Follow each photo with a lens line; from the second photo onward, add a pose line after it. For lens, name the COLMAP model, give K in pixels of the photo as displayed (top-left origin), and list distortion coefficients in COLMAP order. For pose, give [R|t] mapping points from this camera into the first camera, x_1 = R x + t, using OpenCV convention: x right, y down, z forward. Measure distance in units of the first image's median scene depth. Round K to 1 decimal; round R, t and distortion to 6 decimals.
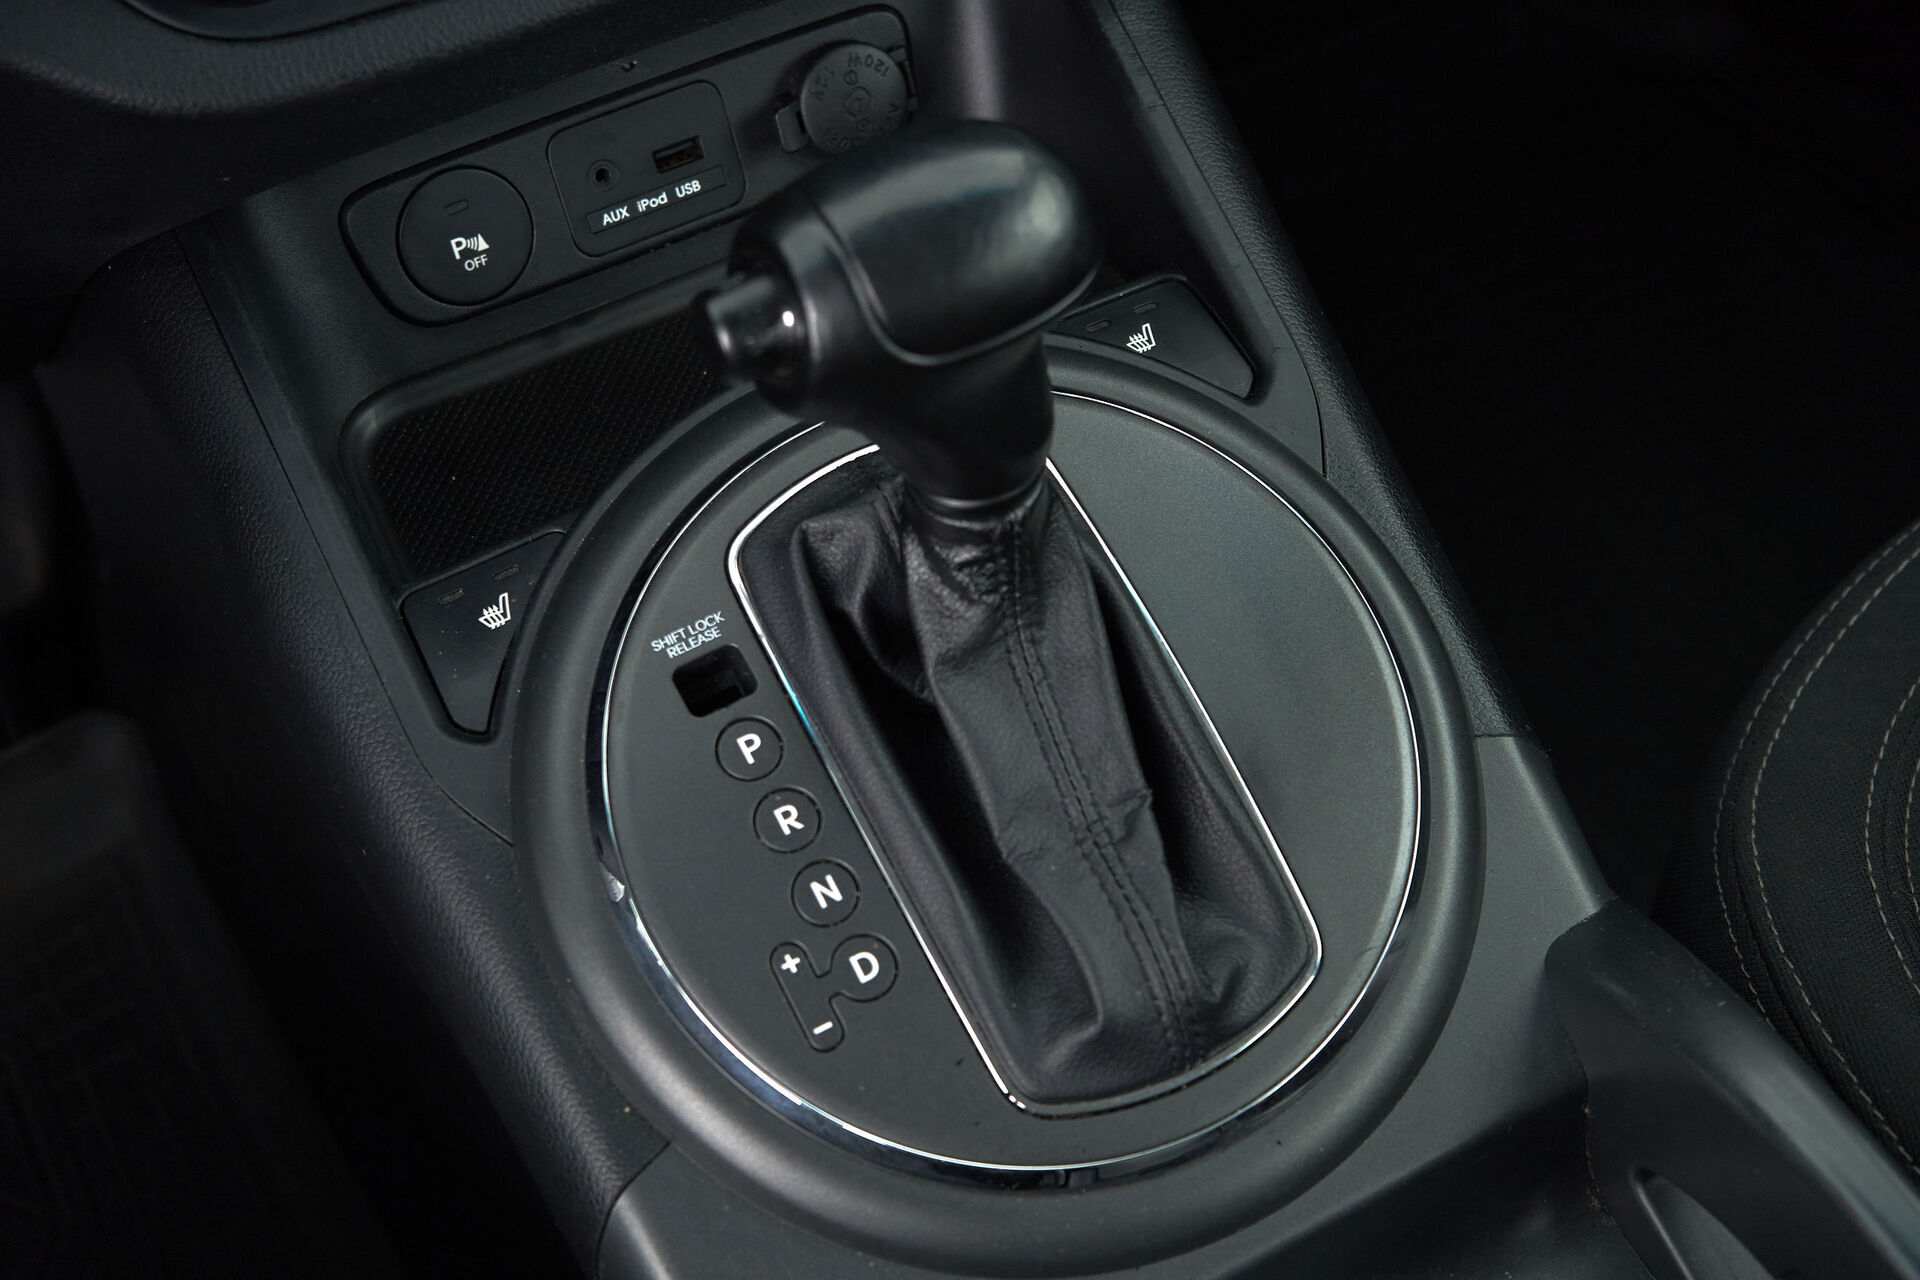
lens RADIAL K [[2739.5, 0, 960.0], [0, 2739.5, 640.0], [0, 0, 1]] dist [0.009861, 0.011615]
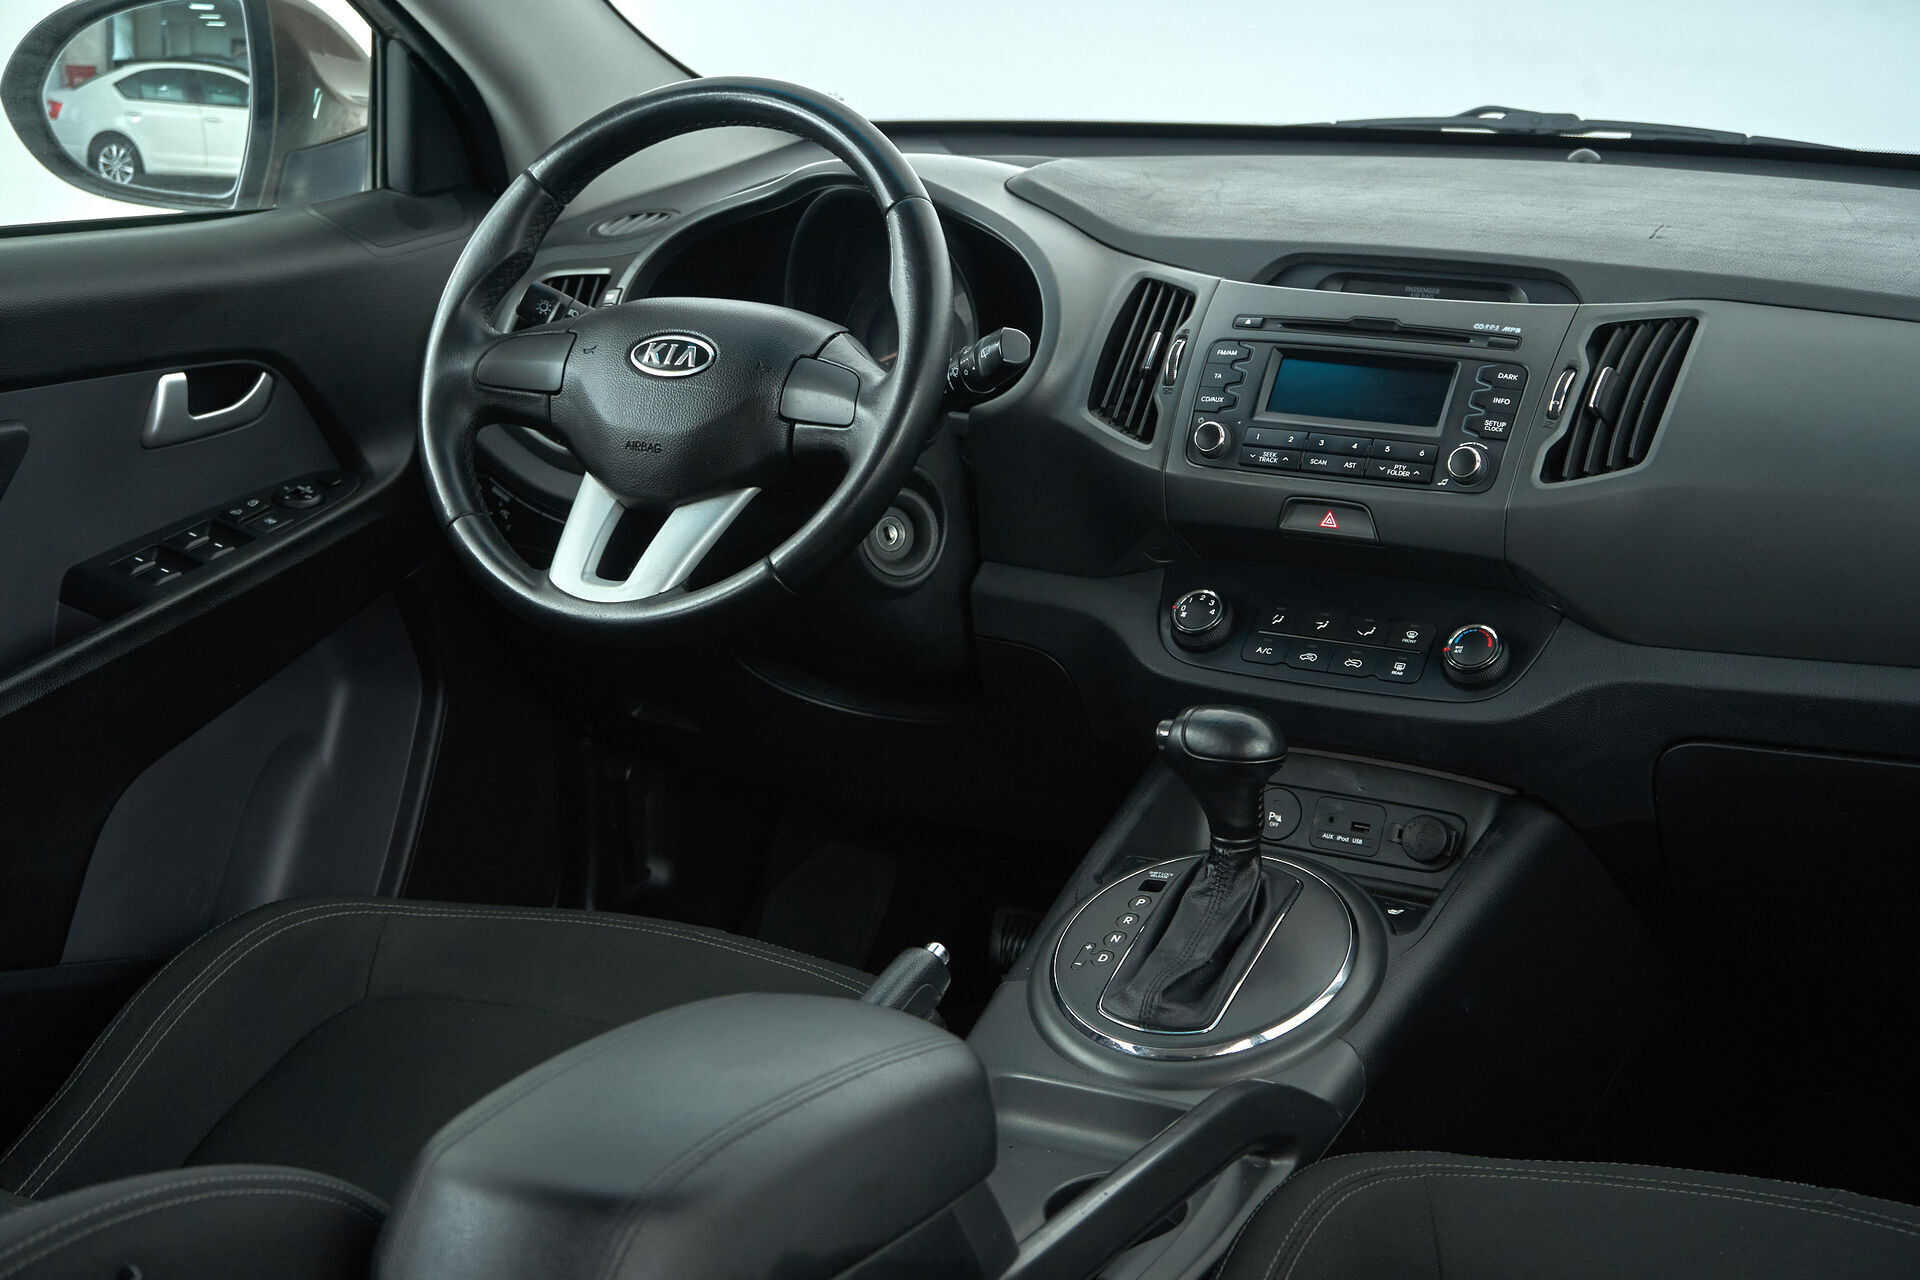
lens RADIAL K [[3167.4, 0, 960.0], [0, 3167.4, 640.0], [0, 0, 1]] dist [-0.006509, -0.075705]
pose [[0.509311, 0.255351, -0.821826, 2.539002], [-0.660049, 0.728682, -0.182643, 0.582250], [0.552212, 0.635468, 0.539670, -1.091475]]
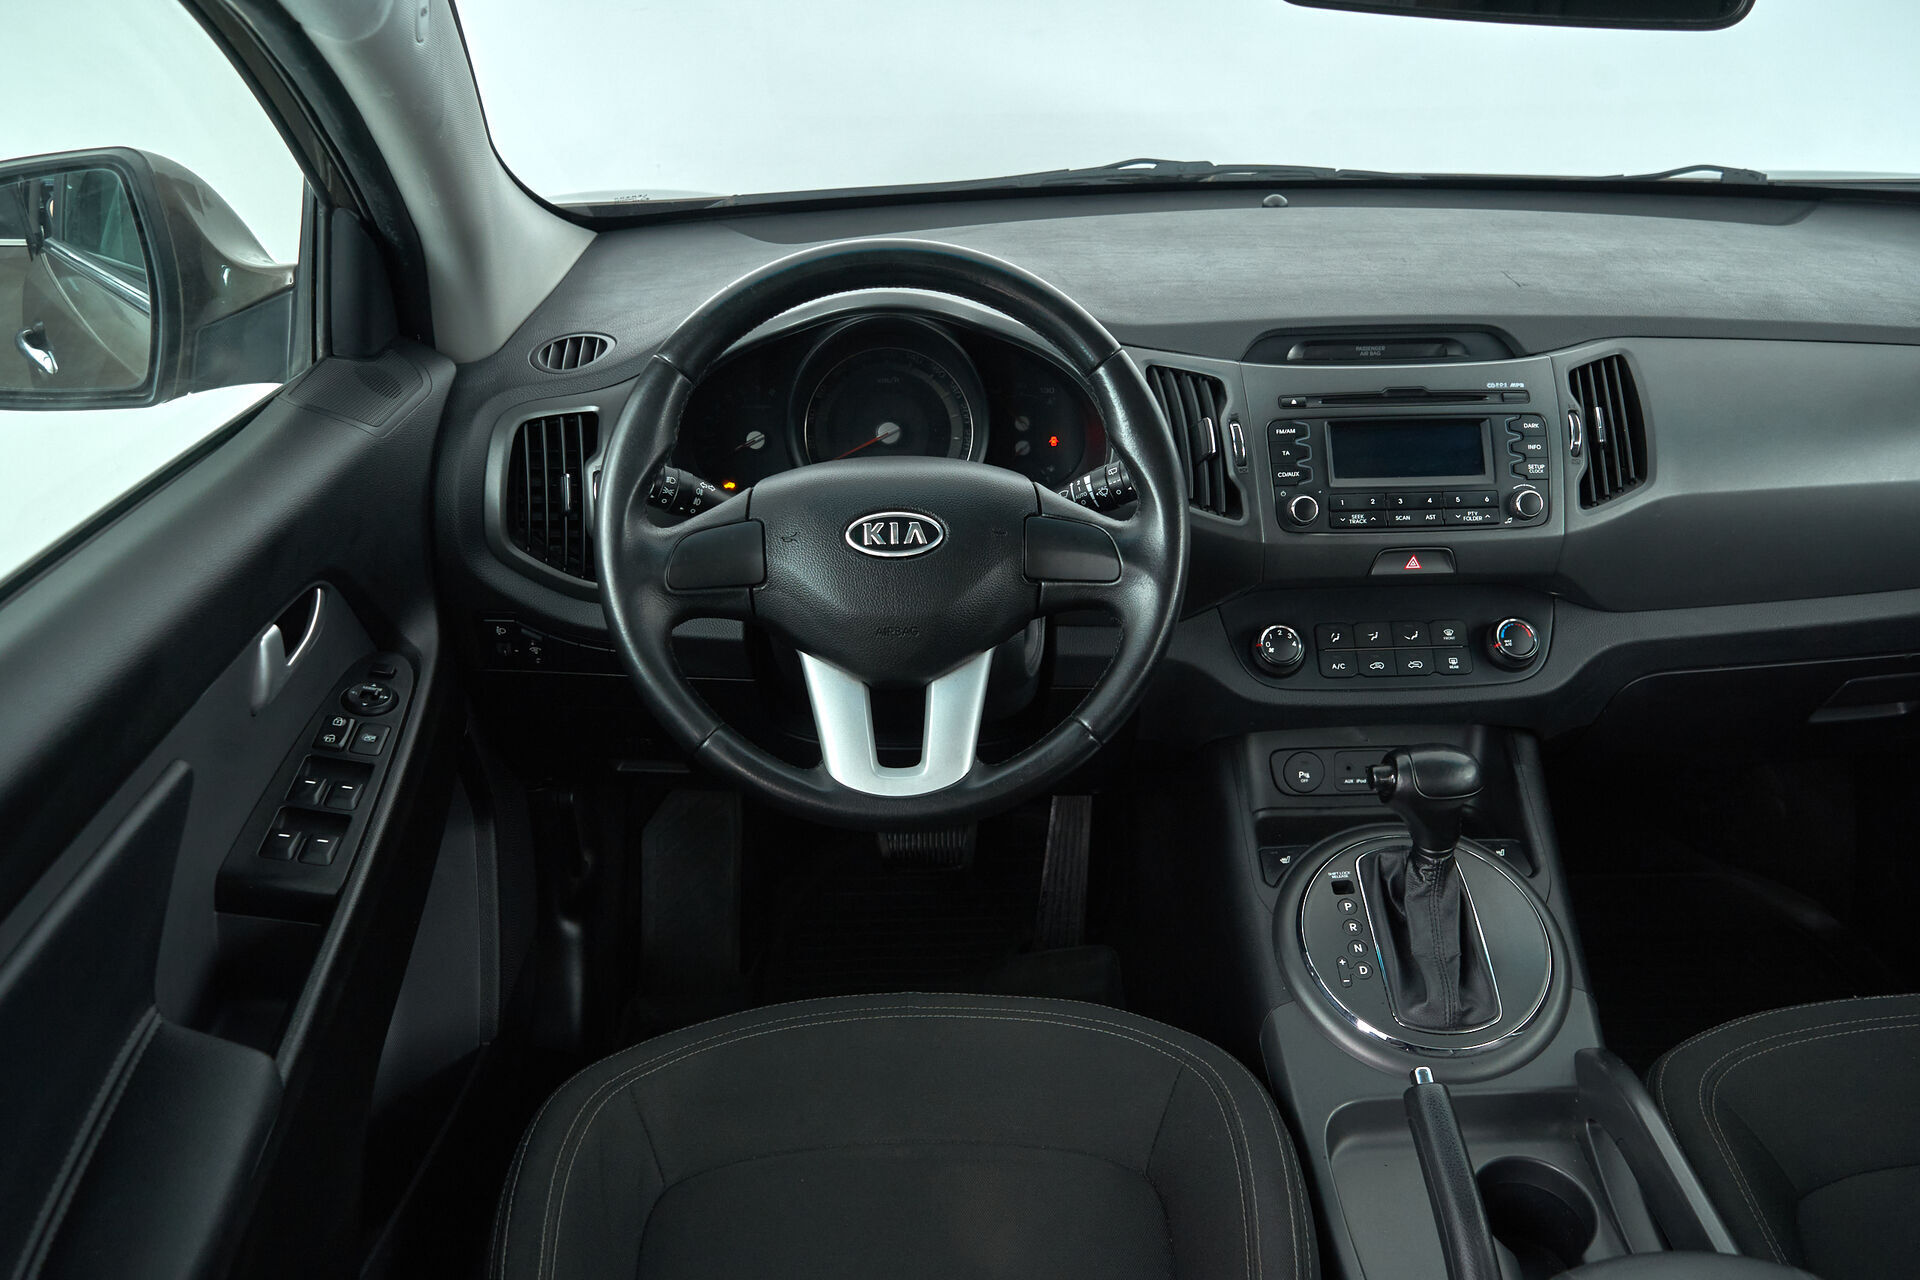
lens RADIAL K [[1561.6, 0, 960.0], [0, 1561.6, 640.0], [0, 0, 1]] dist [0.007739, 0.001638]
pose [[0.892601, 0.232240, -0.386430, 0.177168], [-0.359596, 0.883735, -0.299504, 0.525849], [0.271945, 0.406297, 0.872335, -1.034275]]
